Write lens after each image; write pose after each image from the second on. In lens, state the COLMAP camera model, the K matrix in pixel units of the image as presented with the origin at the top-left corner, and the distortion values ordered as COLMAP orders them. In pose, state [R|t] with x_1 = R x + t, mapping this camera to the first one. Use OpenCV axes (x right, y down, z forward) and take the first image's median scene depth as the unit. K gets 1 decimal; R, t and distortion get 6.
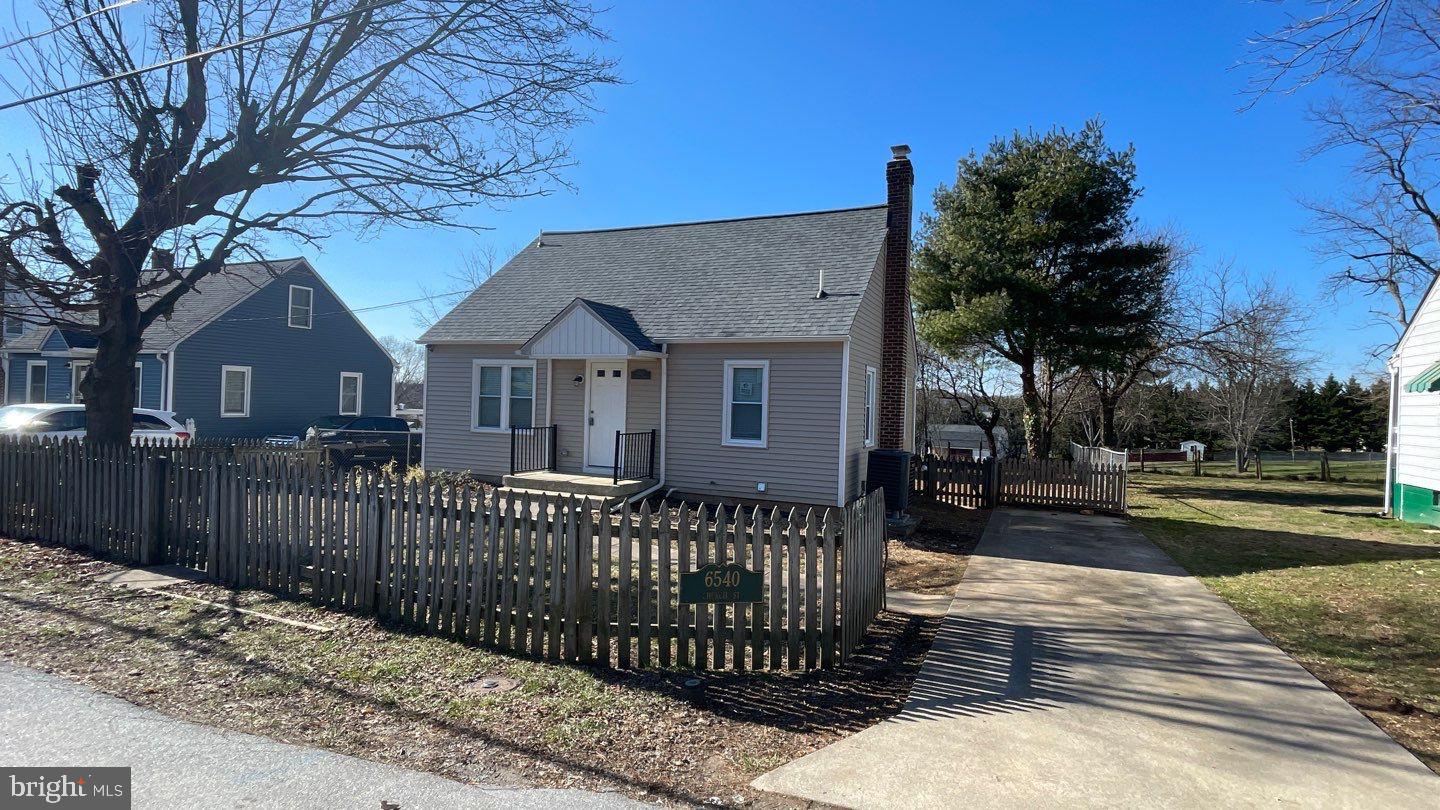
lens RADIAL K [[721.1, 0, 720.0], [0, 721.1, 405.0], [0, 0, 1]] dist [-0.017251, 0.012424]
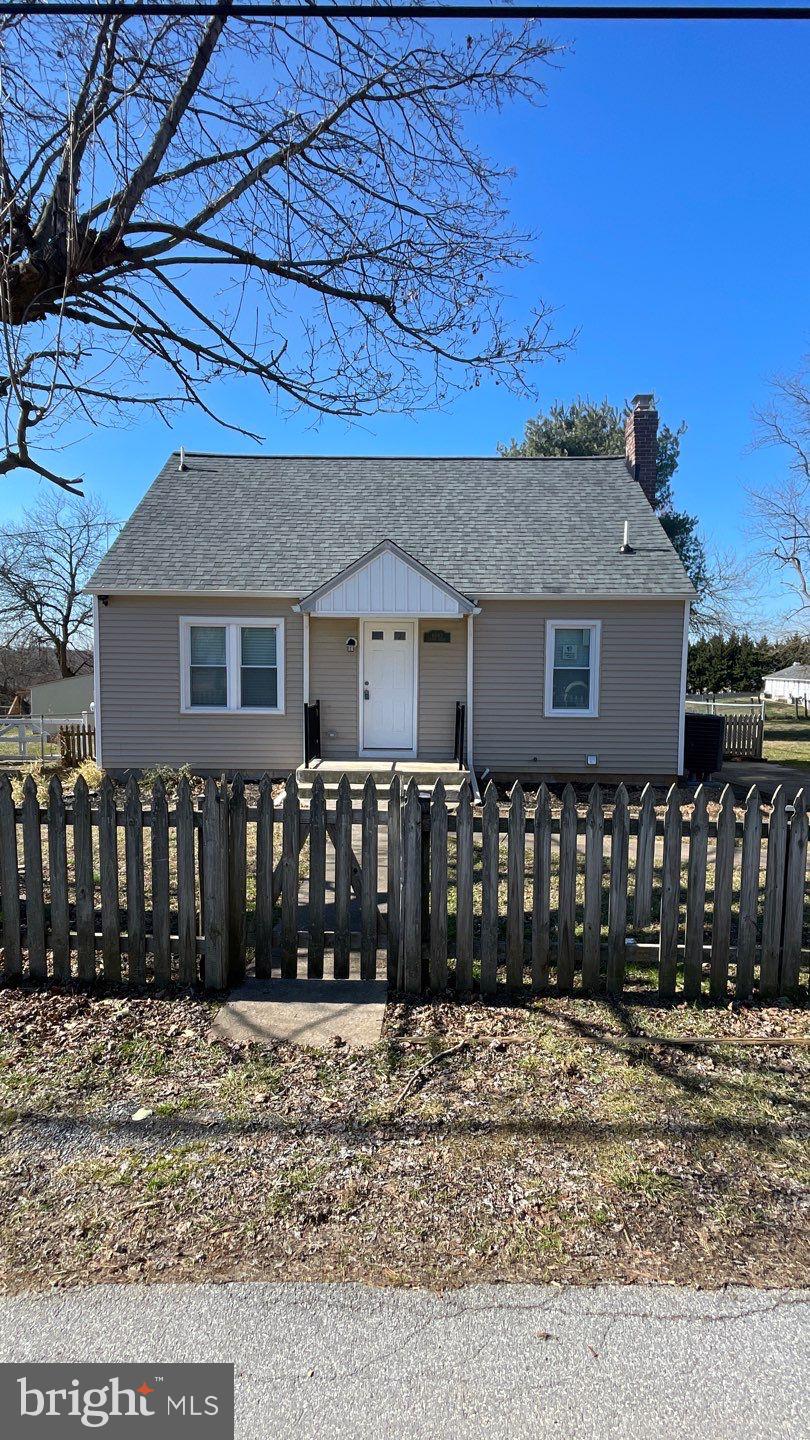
lens RADIAL K [[721.1, 0, 411.2], [0, 721.1, 726.1], [0, 0, 1]] dist [-0.017251, 0.012424]
pose [[0.917355, -0.053424, 0.394468, -0.476087], [0.019944, 0.995877, 0.088493, -0.013569], [-0.397570, -0.073312, 0.914639, 0.239760]]
